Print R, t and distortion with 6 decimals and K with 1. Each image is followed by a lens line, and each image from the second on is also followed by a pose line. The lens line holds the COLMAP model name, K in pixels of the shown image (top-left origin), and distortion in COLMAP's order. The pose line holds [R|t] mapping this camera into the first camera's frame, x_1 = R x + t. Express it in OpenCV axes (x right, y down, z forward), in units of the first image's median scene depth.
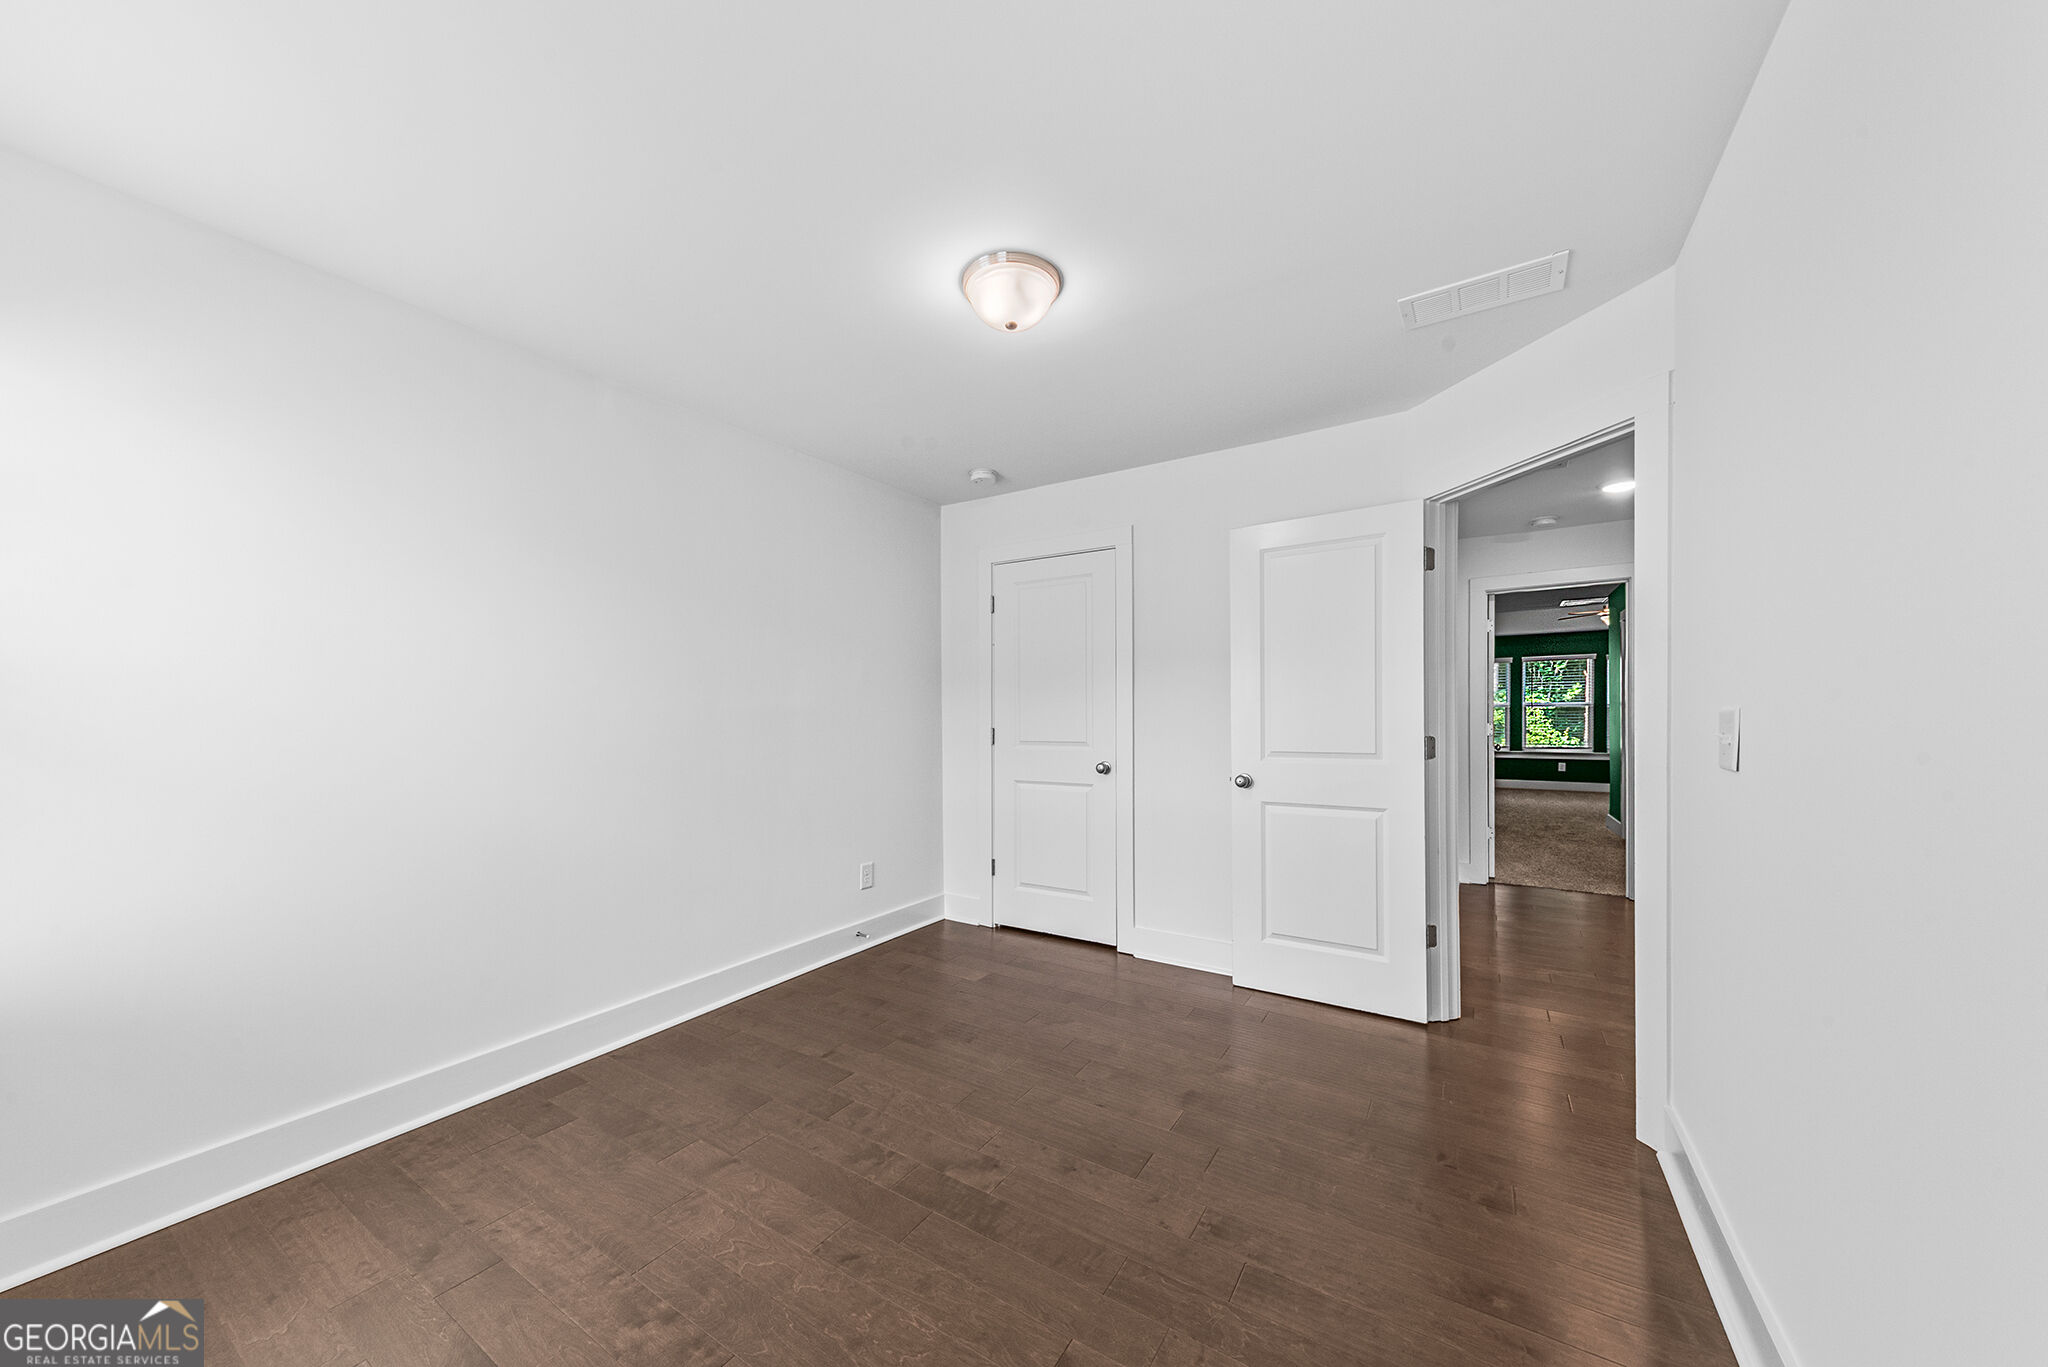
lens RADIAL K [[694.7, 0, 1028.5], [0, 694.7, 701.1], [0, 0, 1]] dist [0.016049, -0.003135]
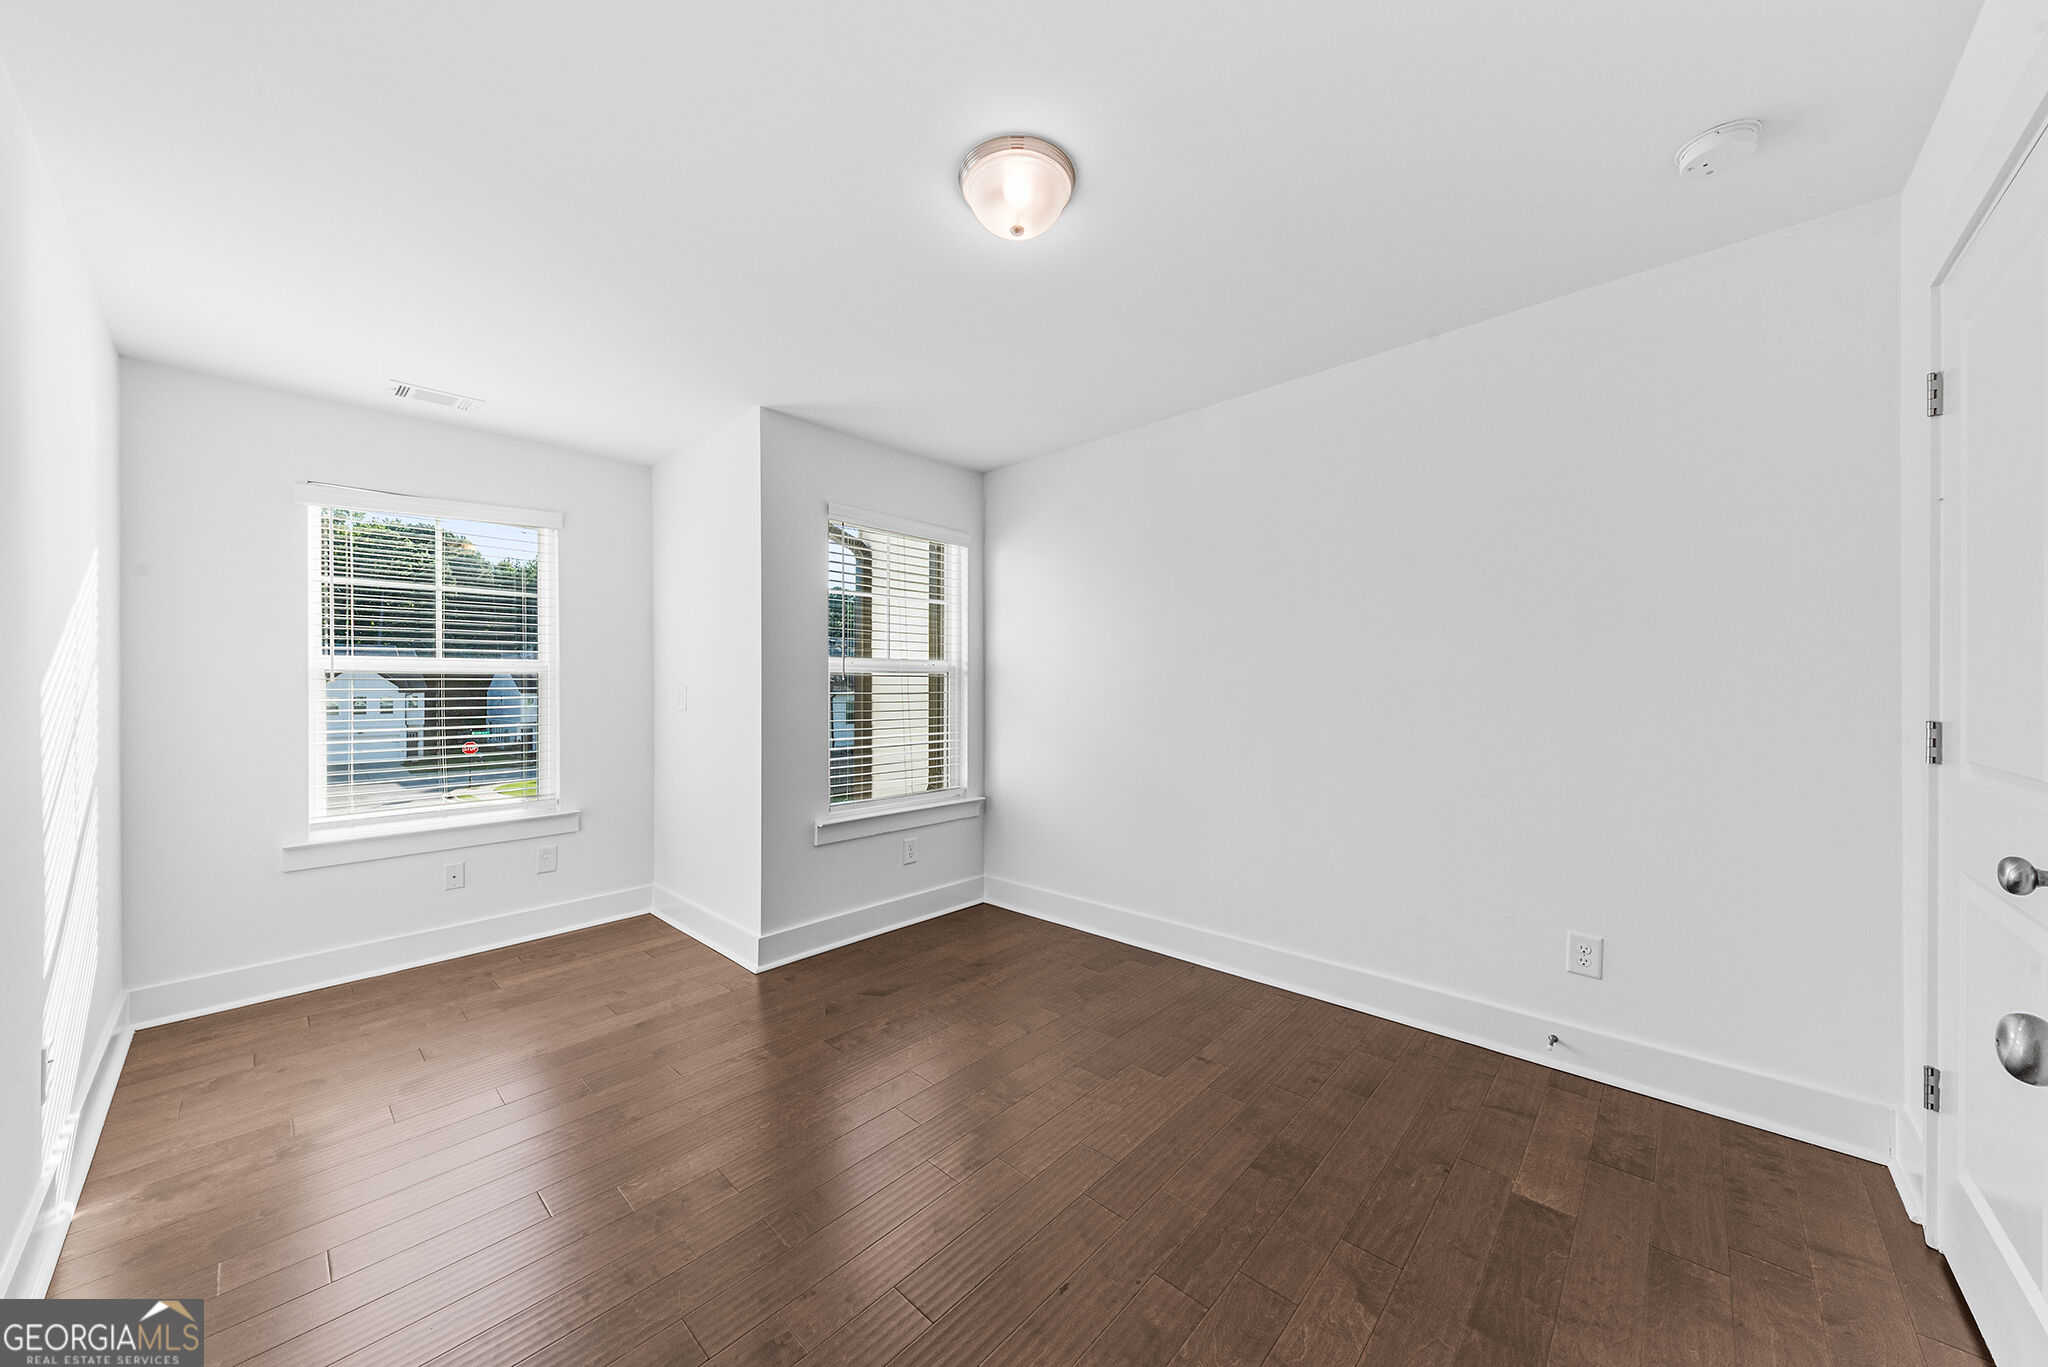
lens RADIAL K [[706.1, 0, 1030.3], [0, 706.1, 686.0], [0, 0, 1]] dist [0.000638, -0.000310]
pose [[-0.164322, 0.004634, -0.986396, 0.496295], [0.014574, 0.999891, 0.002270, 0.014763], [0.986299, -0.014002, -0.164371, 0.720524]]
